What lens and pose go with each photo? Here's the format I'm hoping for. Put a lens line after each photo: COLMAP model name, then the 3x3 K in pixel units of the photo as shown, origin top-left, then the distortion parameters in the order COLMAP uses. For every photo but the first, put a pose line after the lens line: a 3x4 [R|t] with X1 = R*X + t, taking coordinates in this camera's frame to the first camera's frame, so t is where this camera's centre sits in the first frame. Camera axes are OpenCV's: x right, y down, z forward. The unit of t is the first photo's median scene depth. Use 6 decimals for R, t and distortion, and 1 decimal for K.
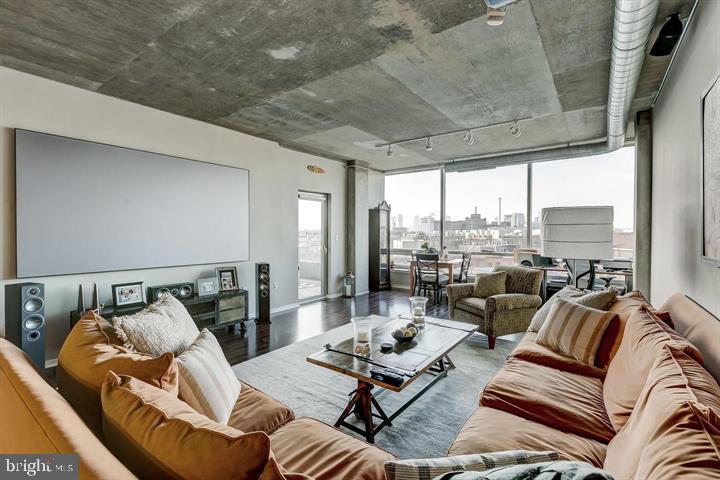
lens RADIAL K [[327.5, 0, 359.1], [0, 327.5, 235.3], [0, 0, 1]] dist [-0.001124, 0.001015]
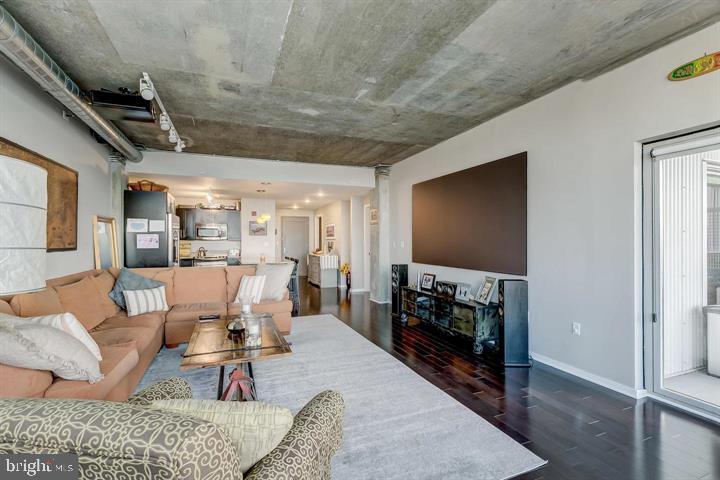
lens RADIAL K [[327.5, 0, 352.5], [0, 327.5, 242.2], [0, 0, 1]] dist [-0.001124, 0.001015]
pose [[-0.542003, 0.006294, -0.840353, 0.613017], [-0.011026, 0.999833, 0.014600, -0.007281], [0.840304, 0.017179, -0.541843, 1.362440]]
